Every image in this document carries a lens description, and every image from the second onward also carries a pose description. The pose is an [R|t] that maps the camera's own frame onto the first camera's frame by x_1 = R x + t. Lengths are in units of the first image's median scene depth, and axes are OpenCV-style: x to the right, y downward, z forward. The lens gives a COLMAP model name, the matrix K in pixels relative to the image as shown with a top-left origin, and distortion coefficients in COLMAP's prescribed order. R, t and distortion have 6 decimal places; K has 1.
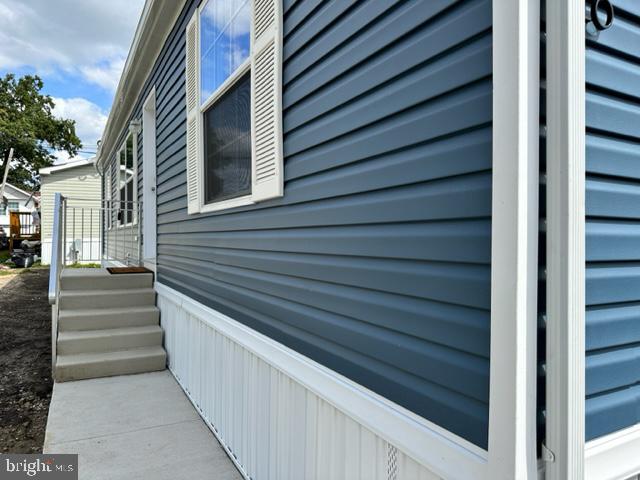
lens RADIAL K [[453.2, 0, 320.2], [0, 453.2, 239.4], [0, 0, 1]] dist [0.028852, -0.031739]
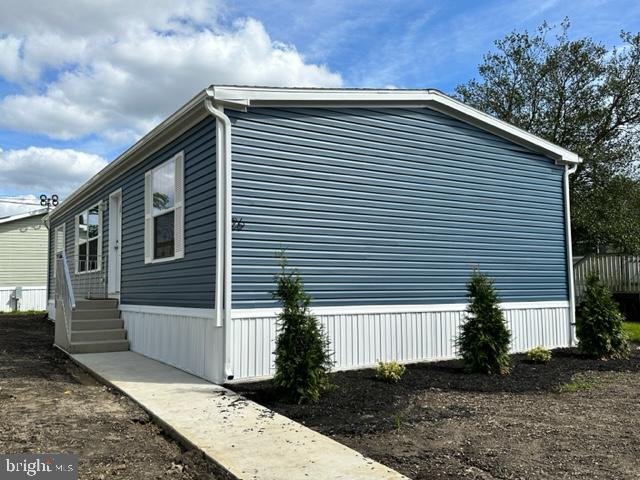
lens RADIAL K [[582.9, 0, 319.6], [0, 582.9, 240.1], [0, 0, 1]] dist [-0.002909, 0.000000]
pose [[0.997802, -0.008312, 0.065737, 0.320574], [0.014074, 0.996049, -0.087681, 0.078404], [-0.064748, 0.088413, 0.993977, -1.656492]]
